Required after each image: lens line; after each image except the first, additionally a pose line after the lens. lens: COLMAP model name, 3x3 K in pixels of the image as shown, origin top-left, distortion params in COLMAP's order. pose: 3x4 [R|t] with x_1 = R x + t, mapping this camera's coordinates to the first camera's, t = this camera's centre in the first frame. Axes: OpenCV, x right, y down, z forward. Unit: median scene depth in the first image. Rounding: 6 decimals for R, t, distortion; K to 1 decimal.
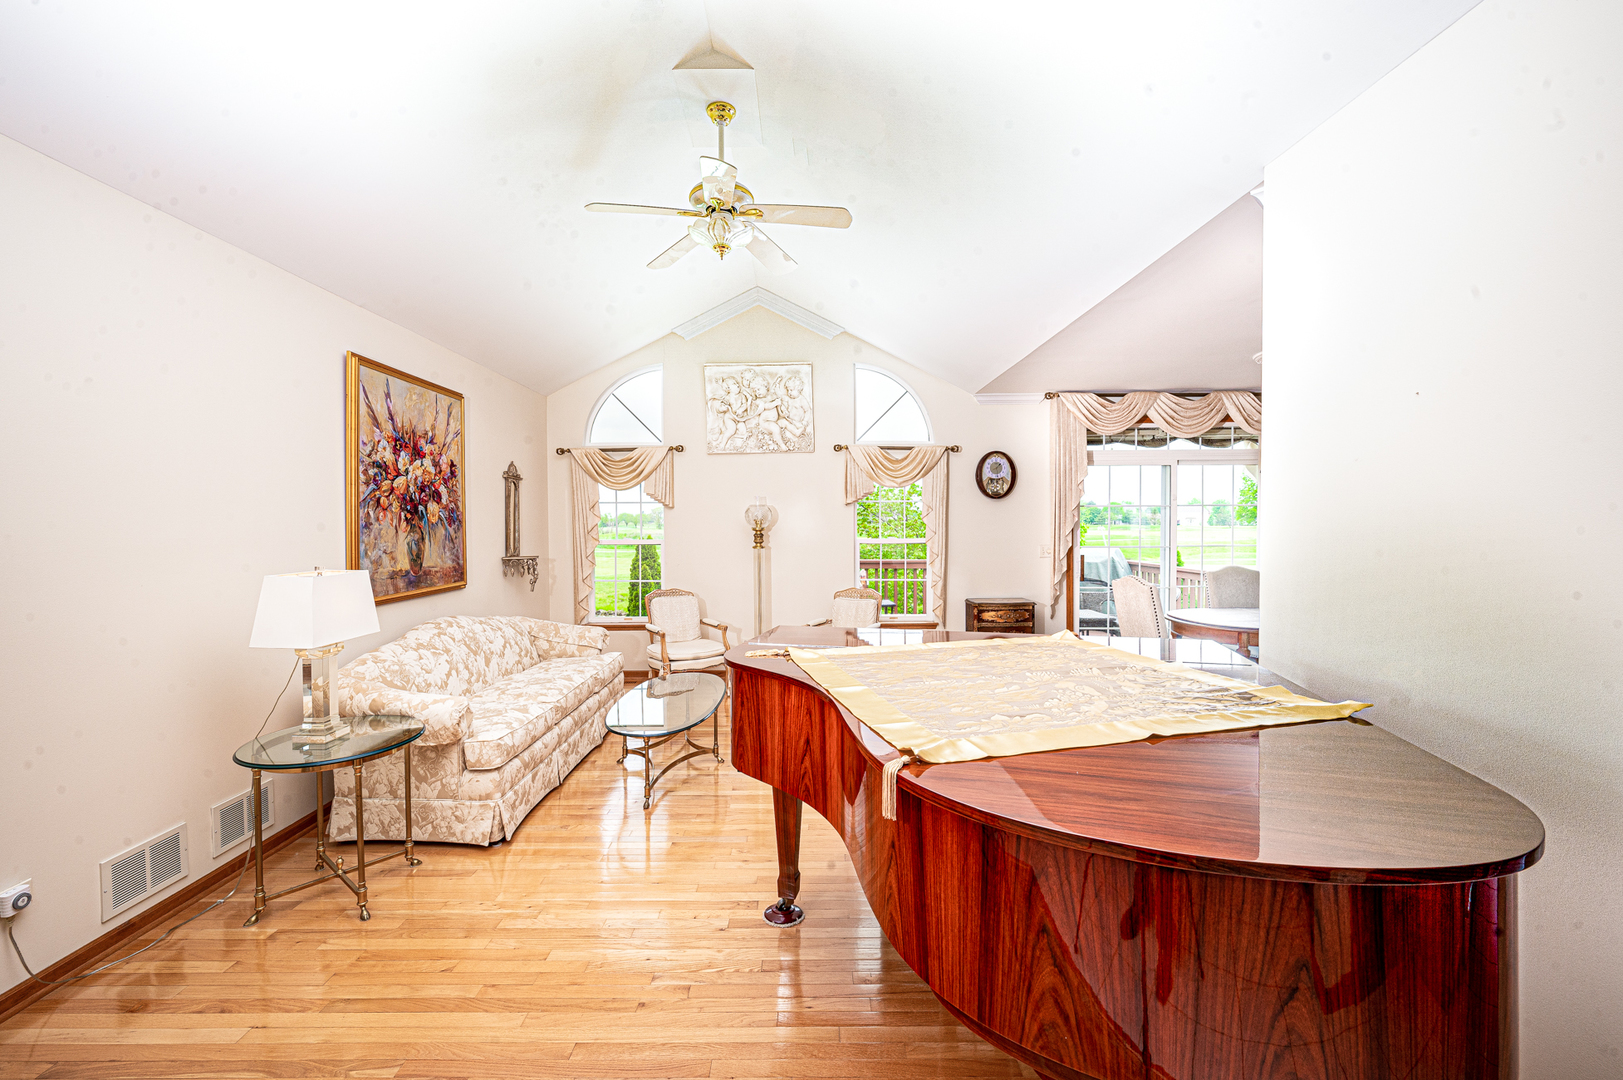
lens RADIAL K [[683.3, 0, 774.2], [0, 683.3, 538.4], [0, 0, 1]] dist [-0.003240, -0.000045]
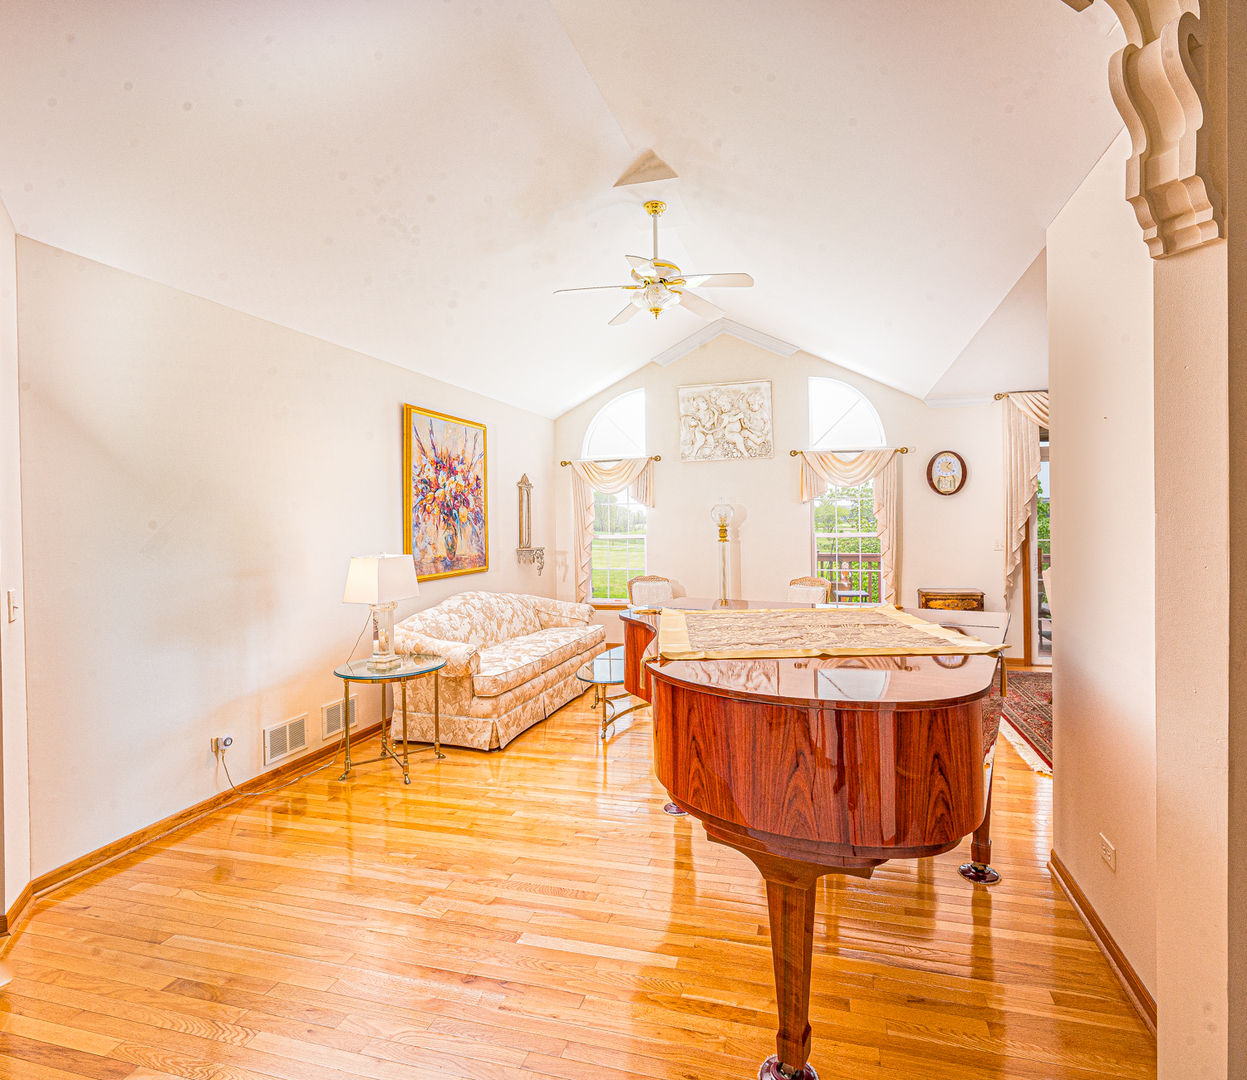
lens RADIAL K [[658.5, 0, 626.8], [0, 658.5, 523.0], [0, 0, 1]] dist [0.004004, 0.000149]
pose [[0.965971, -0.007153, -0.258550, 0.170801], [0.002649, 0.999839, -0.017765, 0.002981], [0.258636, 0.016476, 0.965834, -0.200768]]
